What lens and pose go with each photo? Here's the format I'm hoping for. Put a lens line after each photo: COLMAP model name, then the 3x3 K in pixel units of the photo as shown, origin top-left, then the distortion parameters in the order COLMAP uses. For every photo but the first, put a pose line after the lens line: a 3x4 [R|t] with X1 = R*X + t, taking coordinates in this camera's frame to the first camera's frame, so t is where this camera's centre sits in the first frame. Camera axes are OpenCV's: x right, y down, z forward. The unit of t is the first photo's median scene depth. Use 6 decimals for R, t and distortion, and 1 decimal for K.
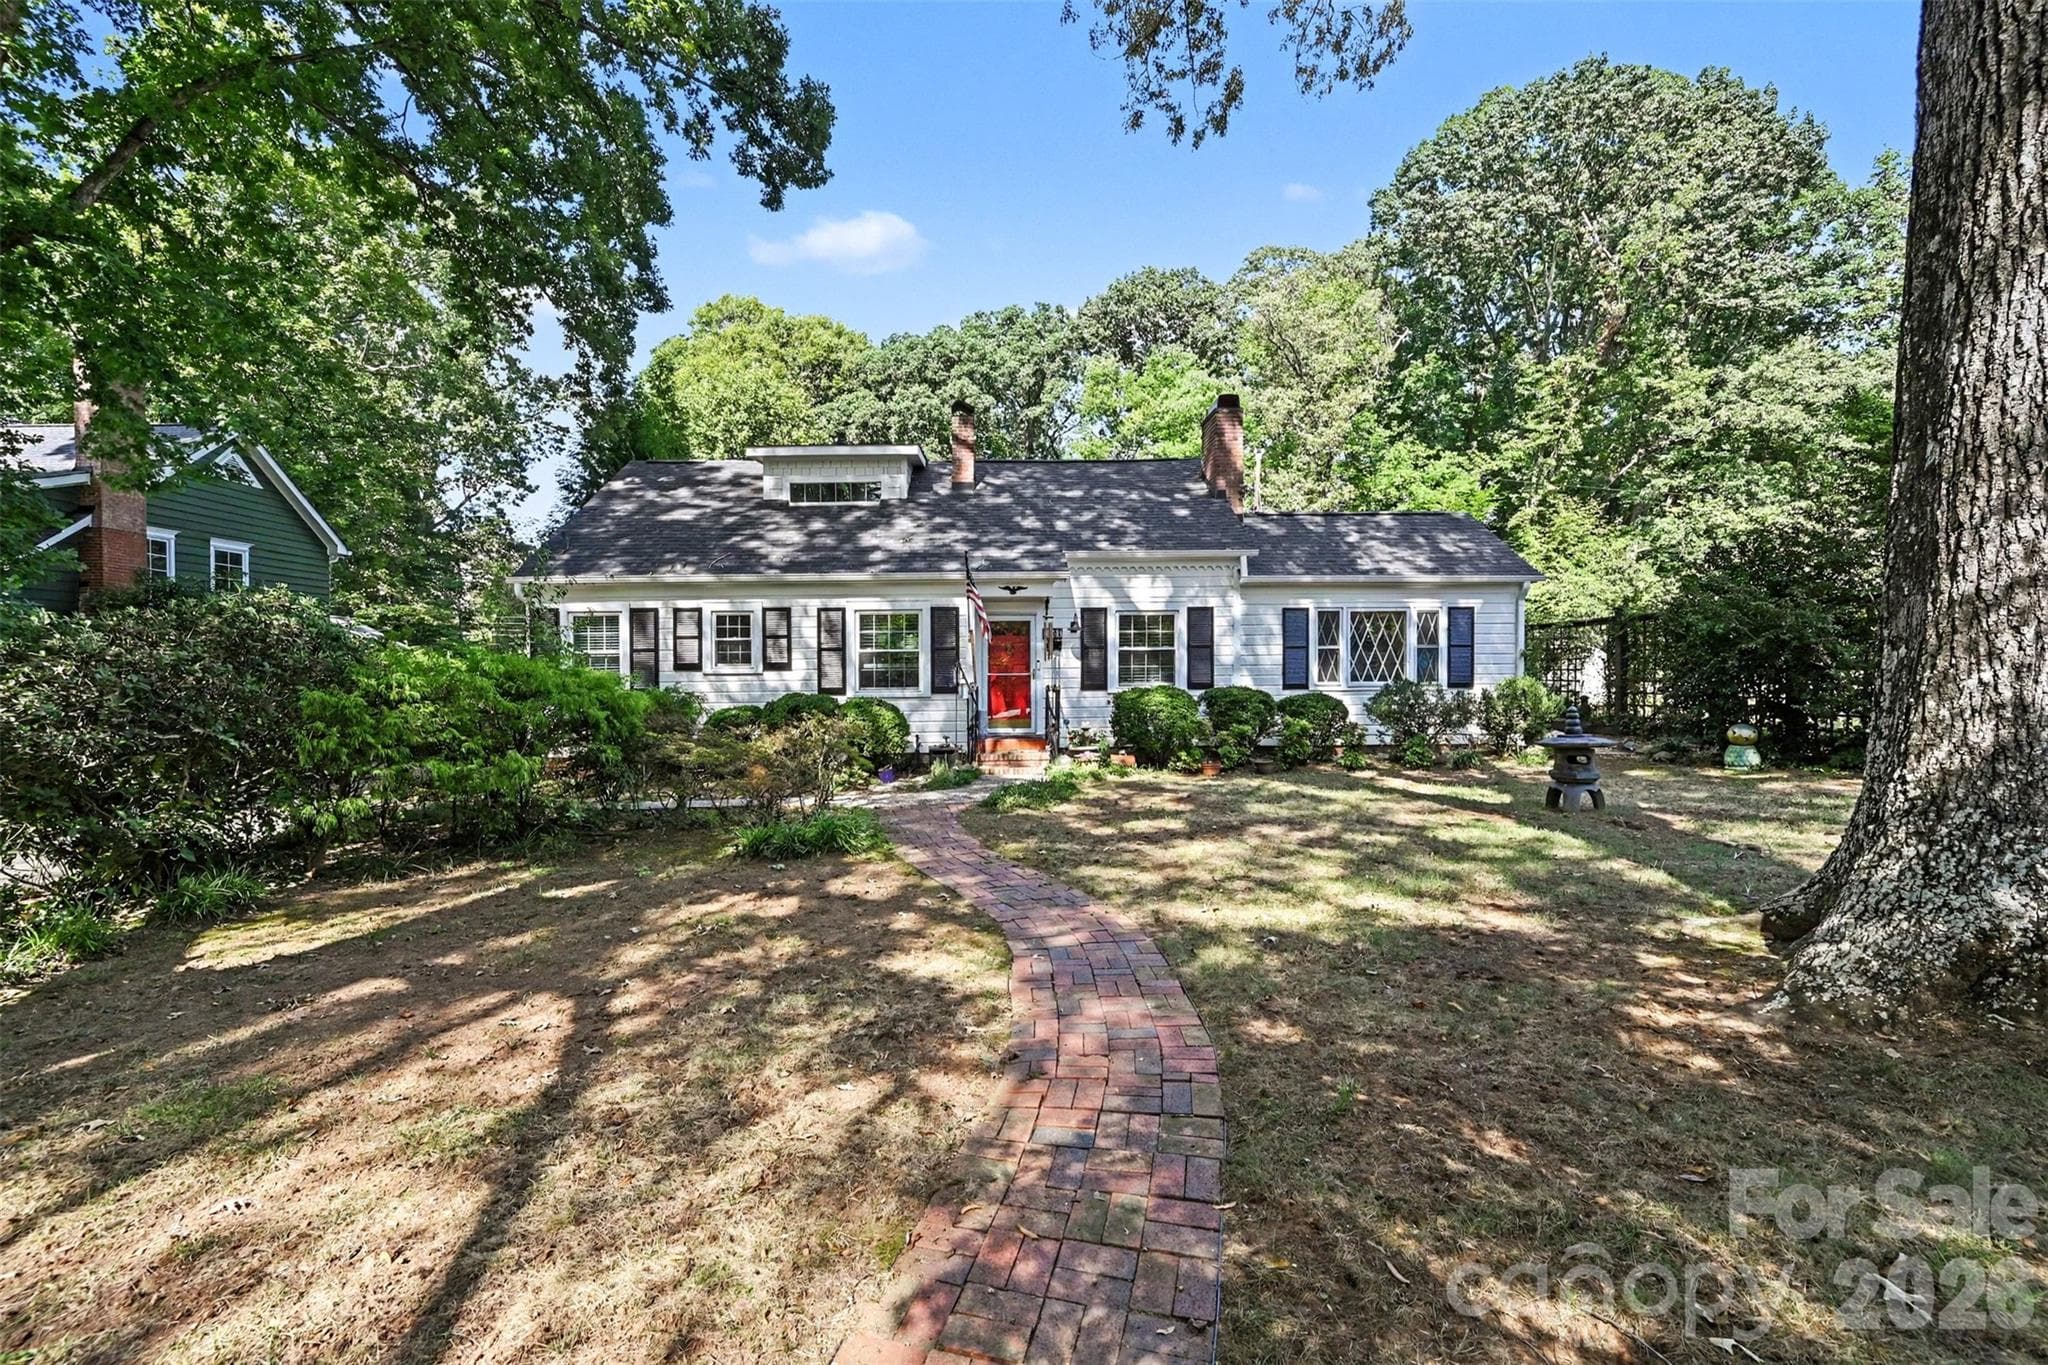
lens RADIAL K [[809.6, 0, 1009.9], [0, 809.6, 677.3], [0, 0, 1]] dist [-0.009889, -0.000019]
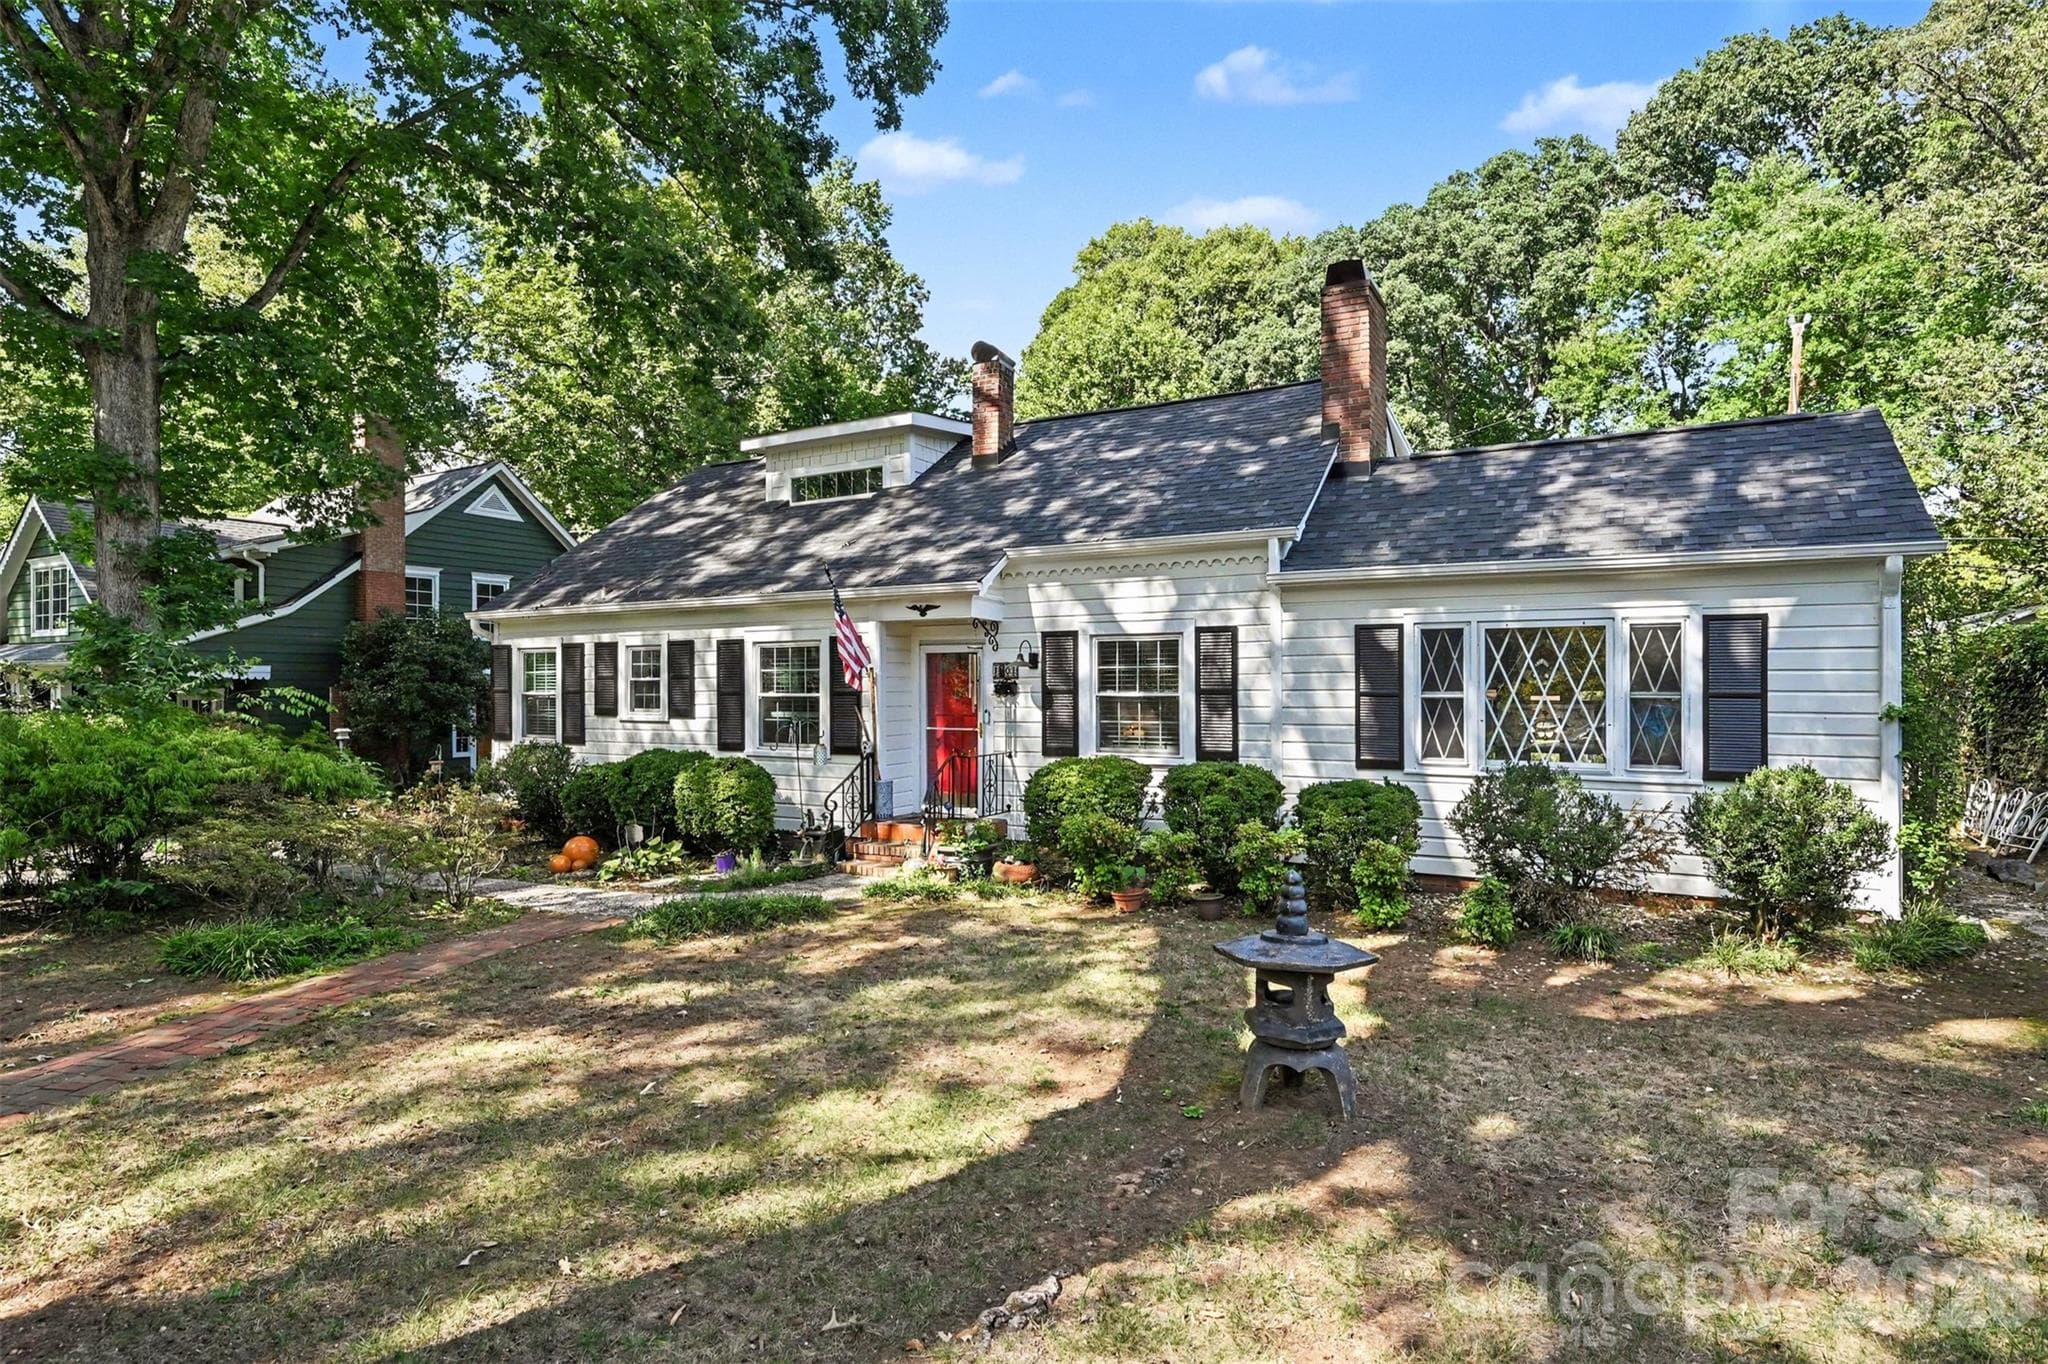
lens RADIAL K [[1040.1, 0, 1033.8], [0, 1040.1, 693.4], [0, 0, 1]] dist [-0.004191, -0.000319]
pose [[0.867794, 0.010512, -0.496813, 0.502919], [-0.009556, 0.999944, 0.004466, -0.038662], [0.496832, 0.000872, 0.867846, 0.254969]]
